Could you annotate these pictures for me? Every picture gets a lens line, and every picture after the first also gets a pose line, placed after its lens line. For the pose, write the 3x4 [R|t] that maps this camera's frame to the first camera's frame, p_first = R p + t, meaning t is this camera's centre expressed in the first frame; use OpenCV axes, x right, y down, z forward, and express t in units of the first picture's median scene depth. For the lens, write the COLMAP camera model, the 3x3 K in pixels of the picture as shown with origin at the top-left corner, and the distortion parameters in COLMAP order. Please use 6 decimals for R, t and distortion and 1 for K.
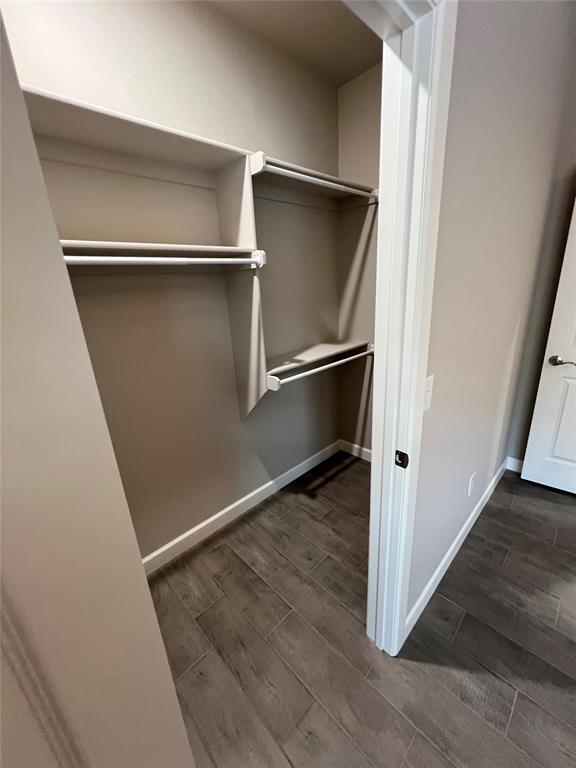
lens RADIAL K [[307.3, 0, 288.7], [0, 307.3, 382.9], [0, 0, 1]] dist [0.001475, -0.000053]
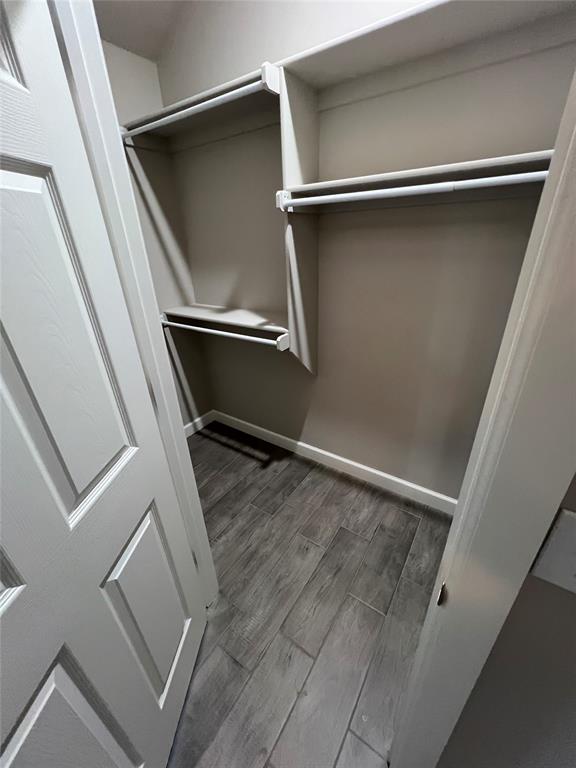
lens RADIAL K [[307.3, 0, 289.4], [0, 307.3, 385.0], [0, 0, 1]] dist [0.001475, -0.000053]
pose [[0.199920, 0.470797, -0.859292, 0.387479], [-0.269791, 0.869546, 0.413646, -0.132629], [0.941937, 0.149133, 0.300856, 0.350680]]
